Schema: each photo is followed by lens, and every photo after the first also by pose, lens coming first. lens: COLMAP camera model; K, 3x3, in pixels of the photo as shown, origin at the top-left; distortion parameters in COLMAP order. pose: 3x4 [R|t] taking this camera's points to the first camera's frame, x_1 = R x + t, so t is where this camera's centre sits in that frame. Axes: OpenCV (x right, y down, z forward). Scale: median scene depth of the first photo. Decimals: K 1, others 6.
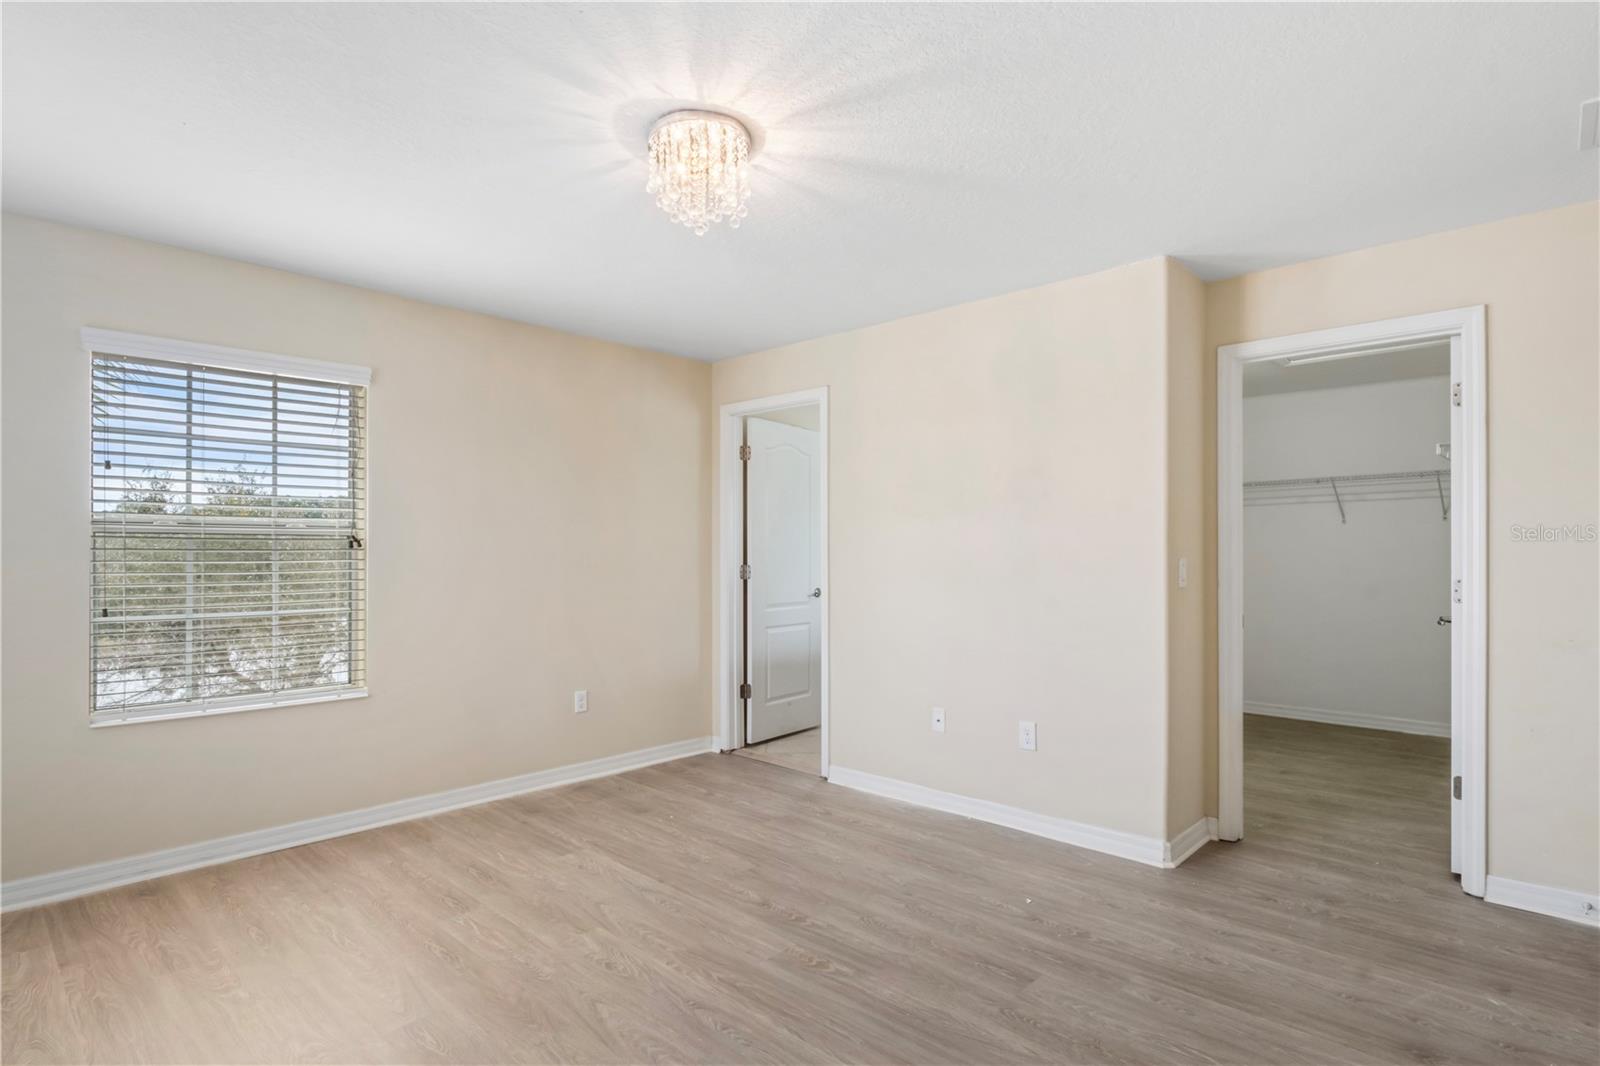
lens RADIAL K [[821.5, 0, 801.5], [0, 821.5, 539.8], [0, 0, 1]] dist [0.000076, -0.000061]
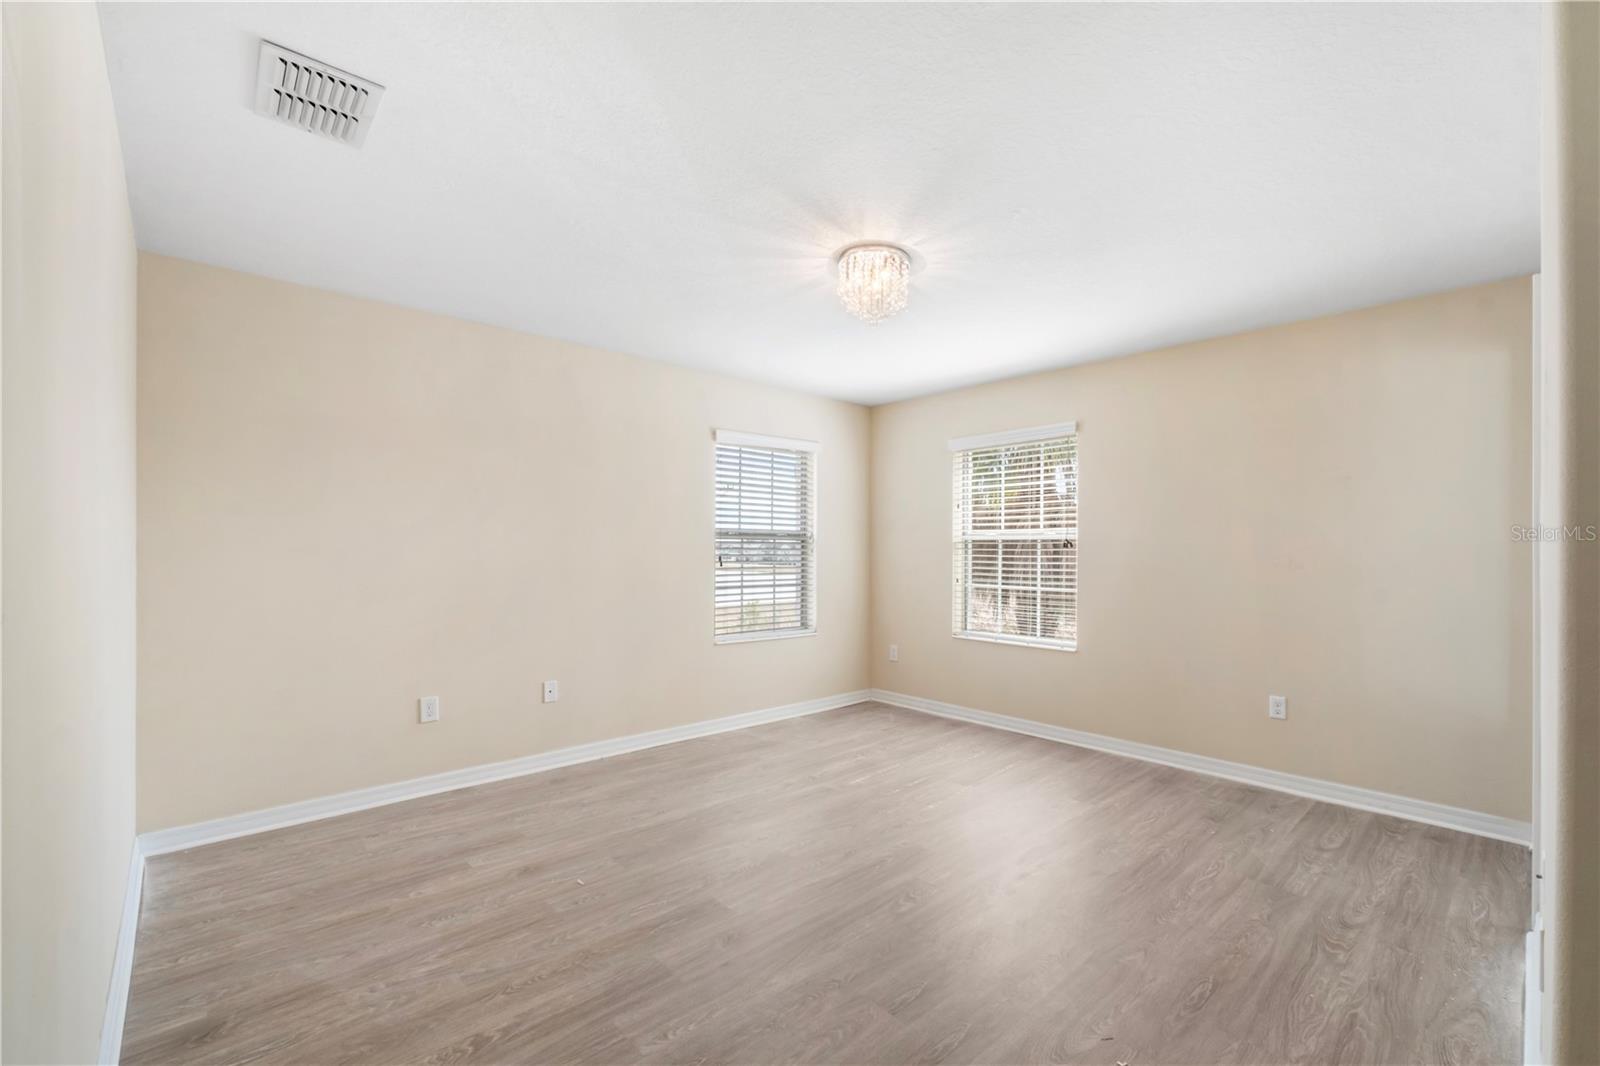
lens RADIAL K [[673.9, 0, 801.9], [0, 673.9, 543.7], [0, 0, 1]] dist [0.000600, -0.000068]
pose [[-0.075191, -0.009635, -0.997123, 0.634726], [0.014206, 0.999841, -0.010732, 0.008163], [0.997068, -0.014972, -0.075042, 0.580727]]
